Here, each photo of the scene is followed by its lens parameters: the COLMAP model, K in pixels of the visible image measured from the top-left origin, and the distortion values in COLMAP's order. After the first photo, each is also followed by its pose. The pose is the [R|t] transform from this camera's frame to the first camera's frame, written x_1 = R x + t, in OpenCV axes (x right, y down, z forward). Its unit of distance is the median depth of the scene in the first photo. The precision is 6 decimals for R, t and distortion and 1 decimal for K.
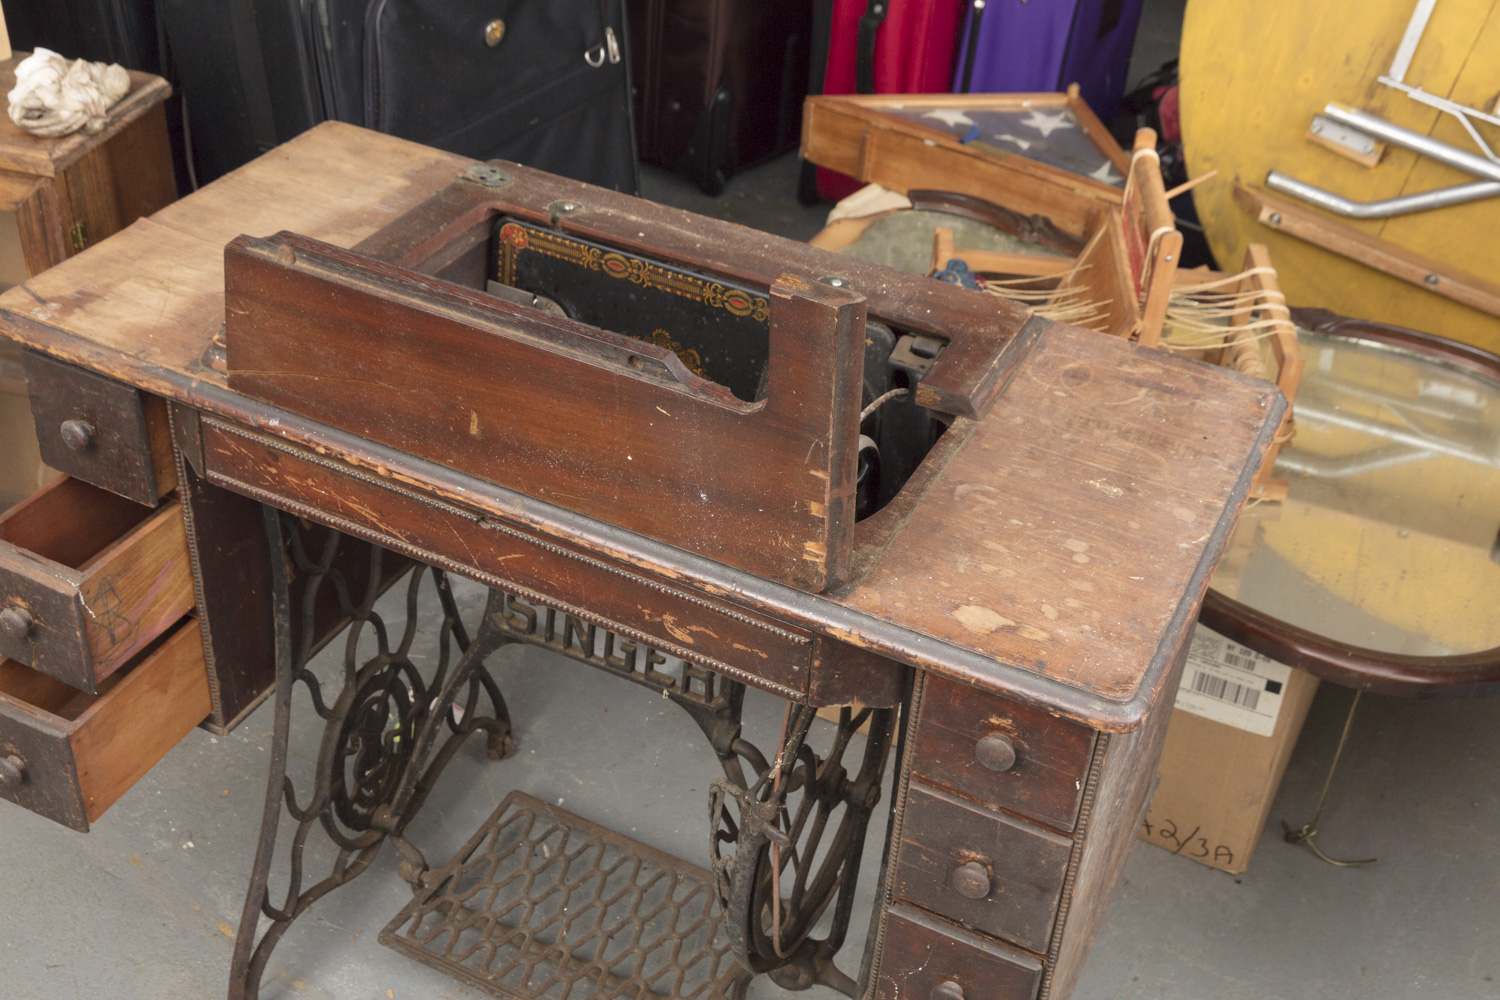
lens RADIAL K [[1756.8, 0, 748.4], [0, 1756.8, 492.8], [0, 0, 1]] dist [-0.010433, 0.017201]
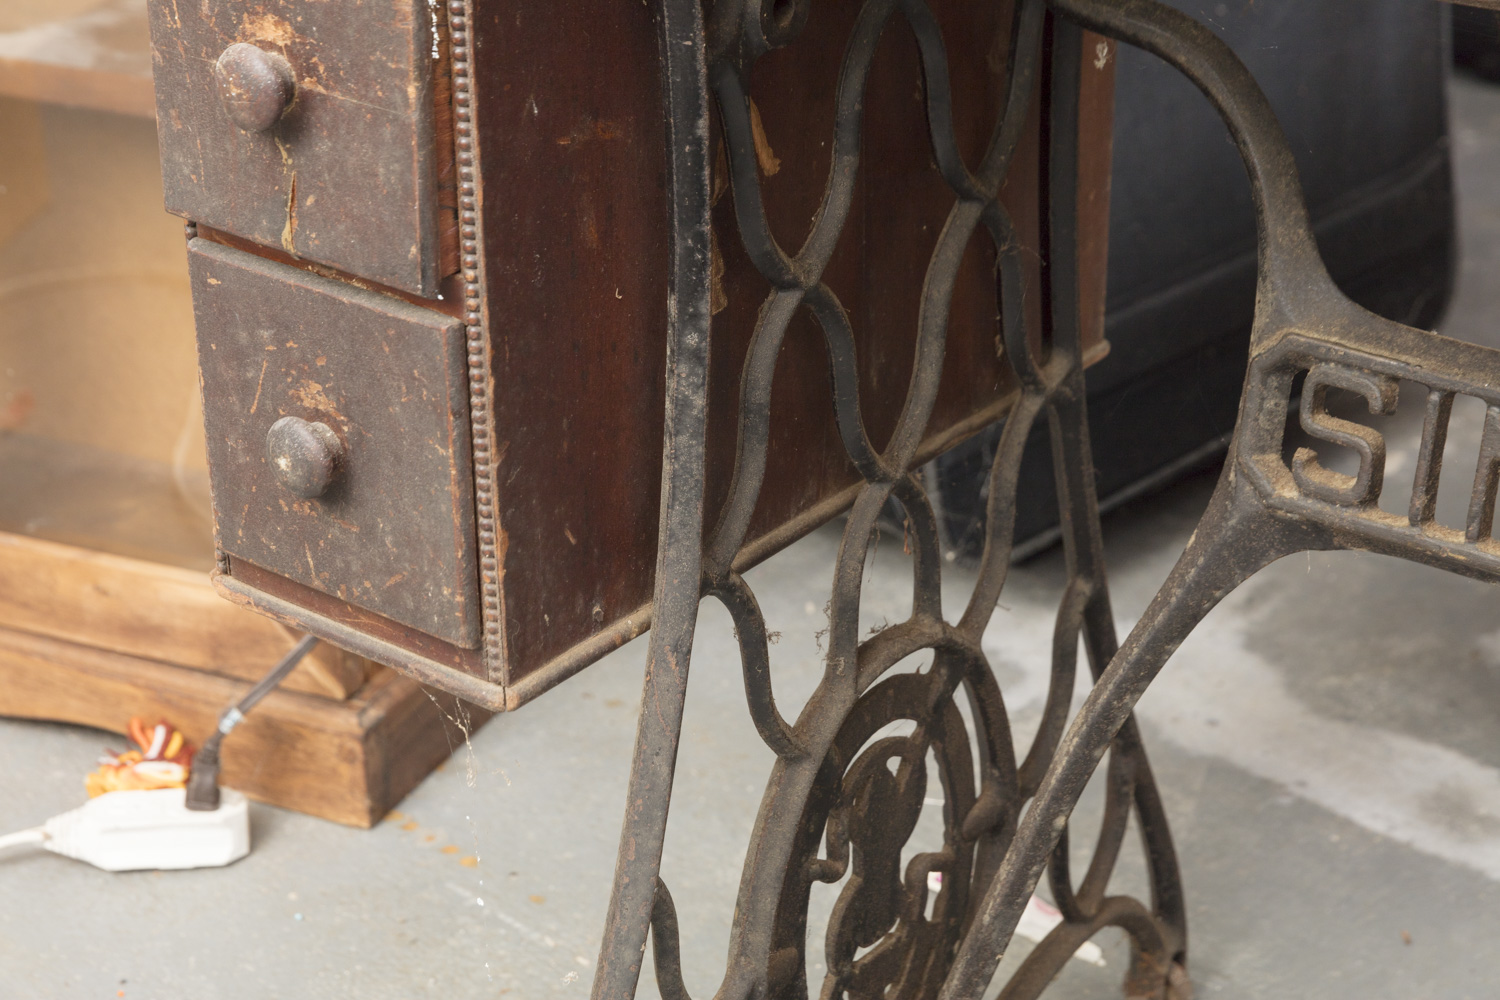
lens RADIAL K [[2711.1, 0, 750.5], [0, 2711.1, 488.0], [0, 0, 1]] dist [-0.048258, 0.213491]
pose [[0.976982, 0.023128, -0.212065, -0.141128], [-0.059207, 0.984447, -0.165404, 0.189179], [0.204942, 0.174153, 0.963156, 0.494702]]
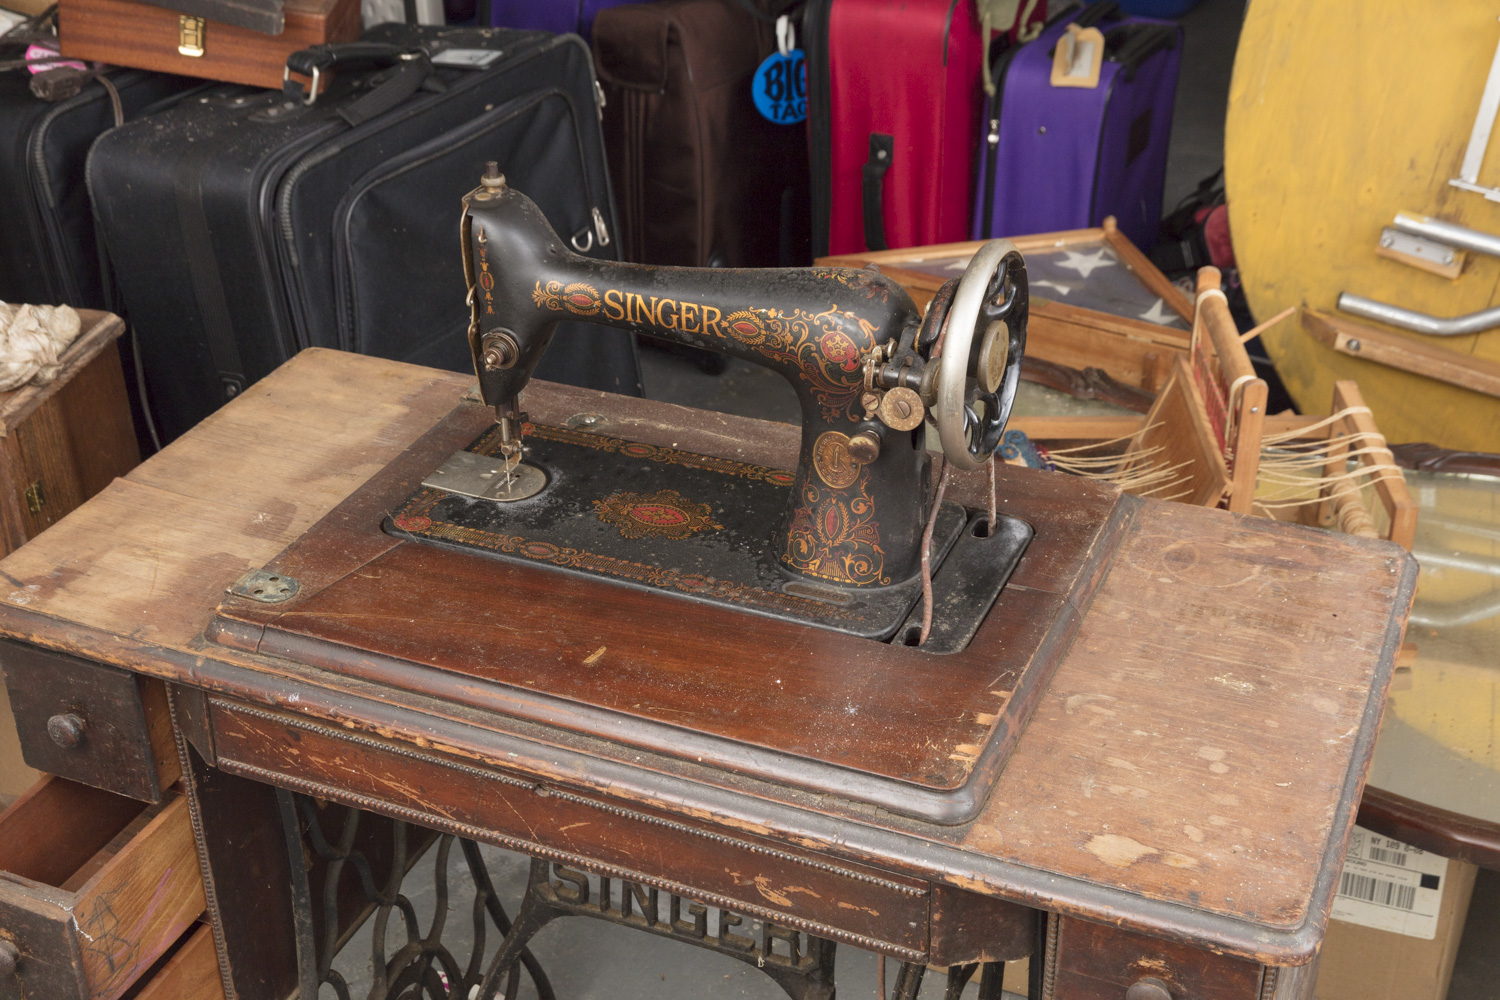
lens RADIAL K [[2016.8, 0, 750.6], [0, 2016.8, 493.4], [0, 0, 1]] dist [-0.015399, 0.031428]
pose [[0.995550, -0.094046, 0.005956, -0.030499], [0.094178, 0.990766, -0.097531, -0.017948], [0.003271, 0.097658, 0.995215, -0.020847]]
